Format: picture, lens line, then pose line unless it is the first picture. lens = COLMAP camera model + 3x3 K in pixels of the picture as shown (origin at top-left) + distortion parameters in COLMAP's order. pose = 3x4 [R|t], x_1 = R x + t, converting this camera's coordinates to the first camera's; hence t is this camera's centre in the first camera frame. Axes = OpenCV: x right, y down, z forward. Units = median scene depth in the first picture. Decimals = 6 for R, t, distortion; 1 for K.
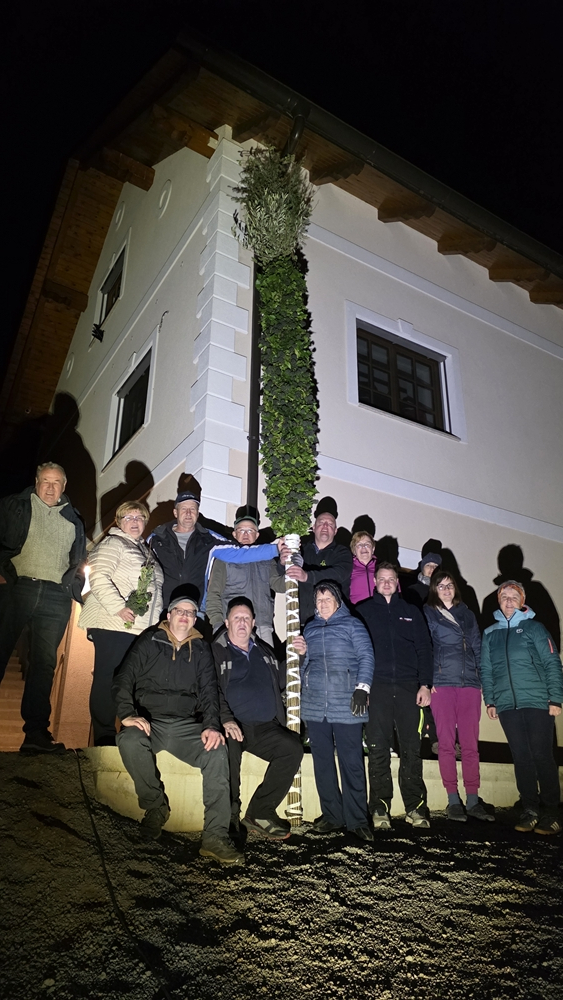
lens RADIAL K [[658.7, 0, 275.9], [0, 658.7, 494.7], [0, 0, 1]] dist [0.029080, -0.029159]
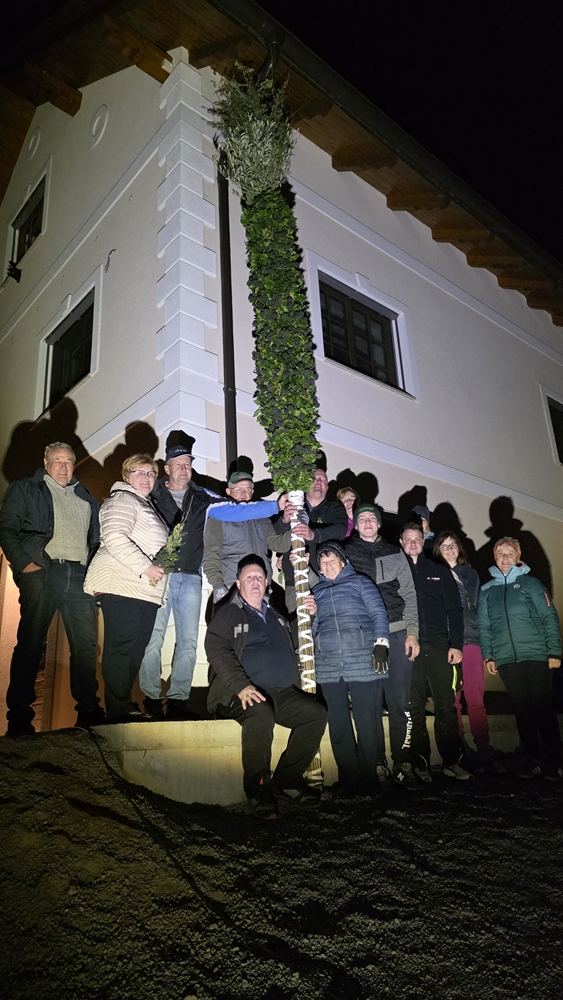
lens RADIAL K [[658.7, 0, 261.8], [0, 658.7, 487.9], [0, 0, 1]] dist [0.029080, -0.029159]
pose [[0.985792, 0.001632, 0.167963, -0.181818], [-0.009343, 0.998937, 0.045131, 0.013898], [-0.167711, -0.046059, 0.984760, 0.075781]]
